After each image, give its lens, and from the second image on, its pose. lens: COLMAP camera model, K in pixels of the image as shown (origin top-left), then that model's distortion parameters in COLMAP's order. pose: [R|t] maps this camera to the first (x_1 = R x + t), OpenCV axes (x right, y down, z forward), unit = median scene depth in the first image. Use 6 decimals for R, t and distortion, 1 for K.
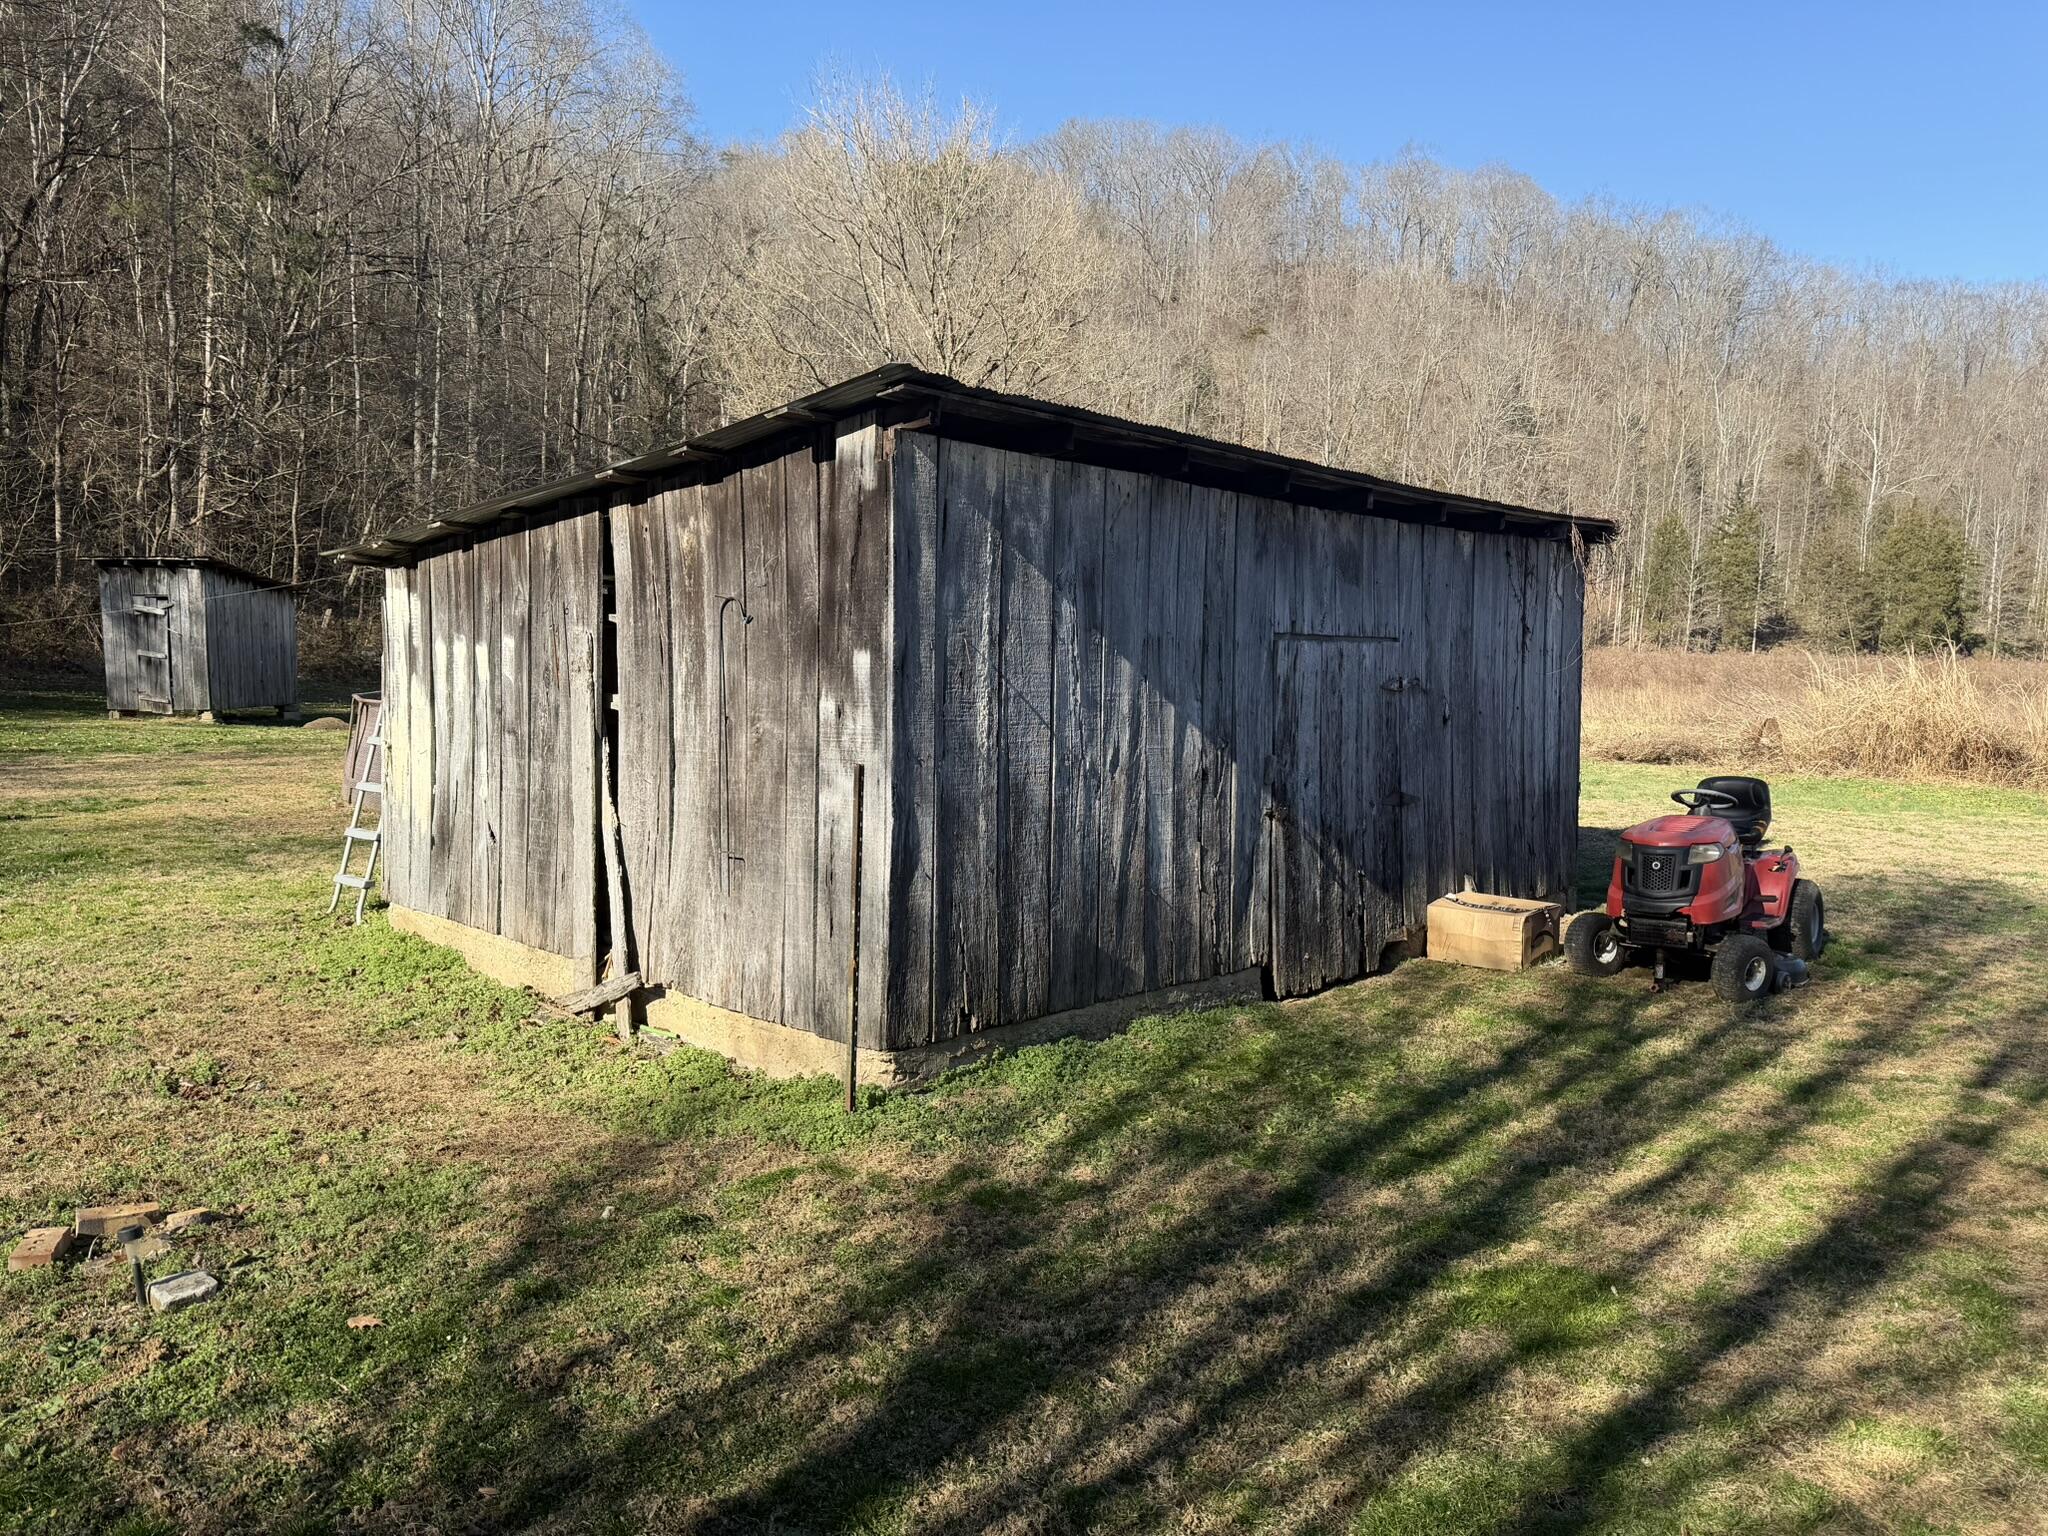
lens RADIAL K [[1434.4, 0, 1025.6], [0, 1434.4, 771.7], [0, 0, 1]] dist [0.081836, -0.002496]
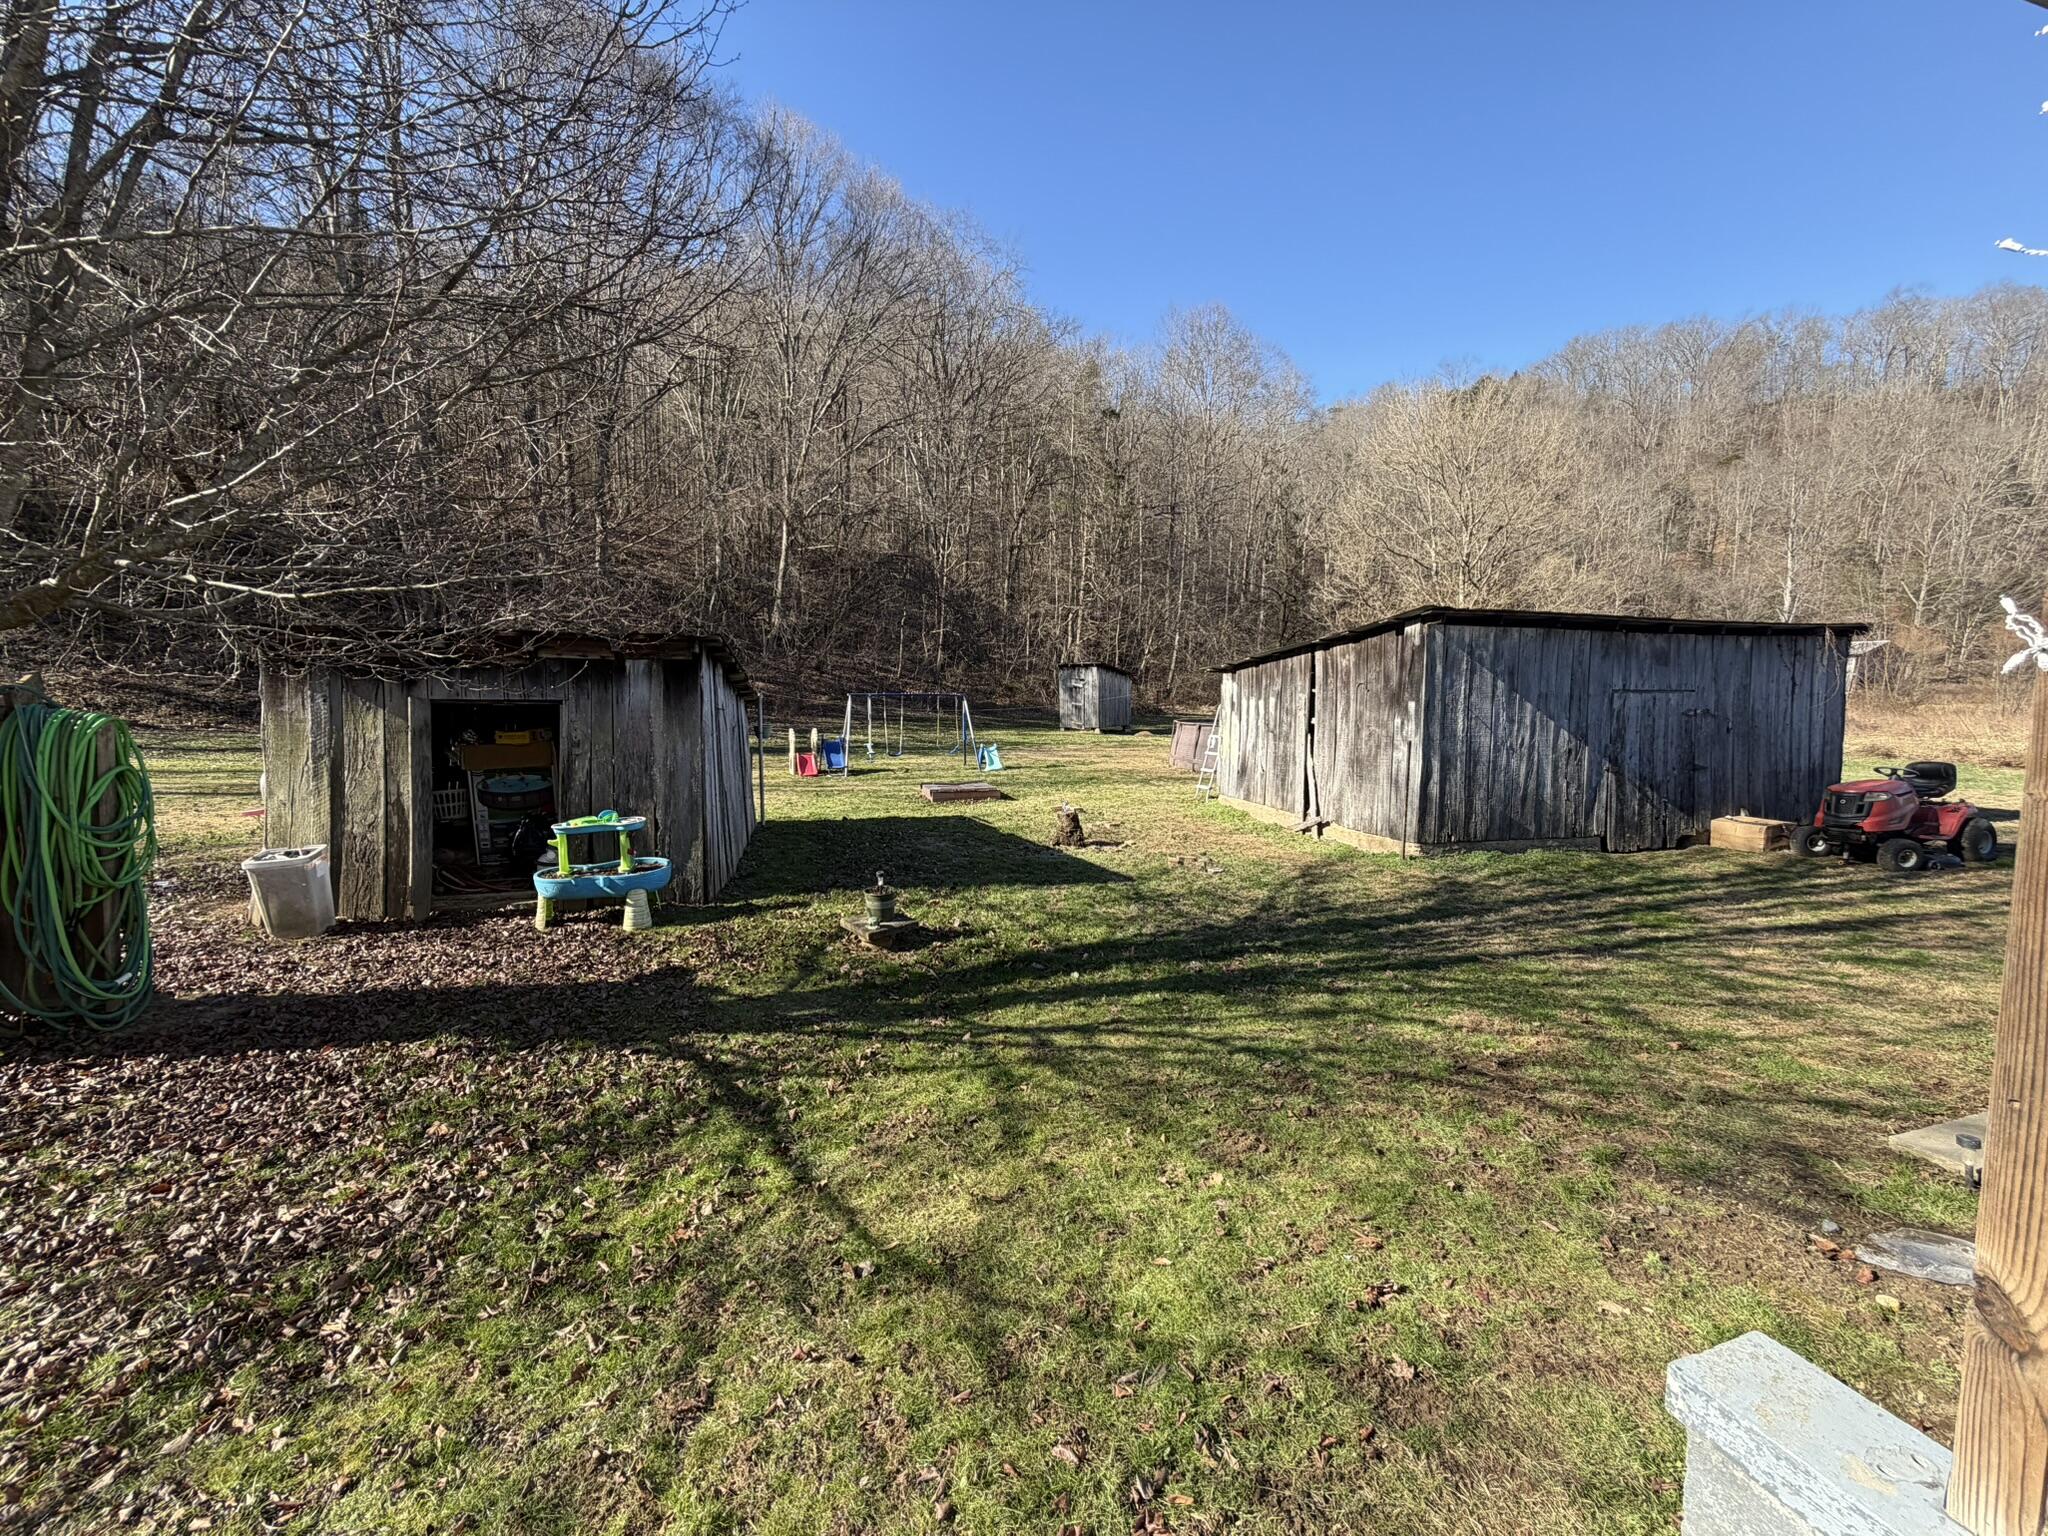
lens RADIAL K [[818.2, 0, 1014.1], [0, 818.2, 766.6], [0, 0, 1]] dist [-0.000183, -0.000656]
pose [[0.847052, 0.028560, -0.530742, 0.064413], [-0.027922, 0.999568, 0.009226, 0.040479], [0.530776, 0.007005, 0.847484, -0.623009]]
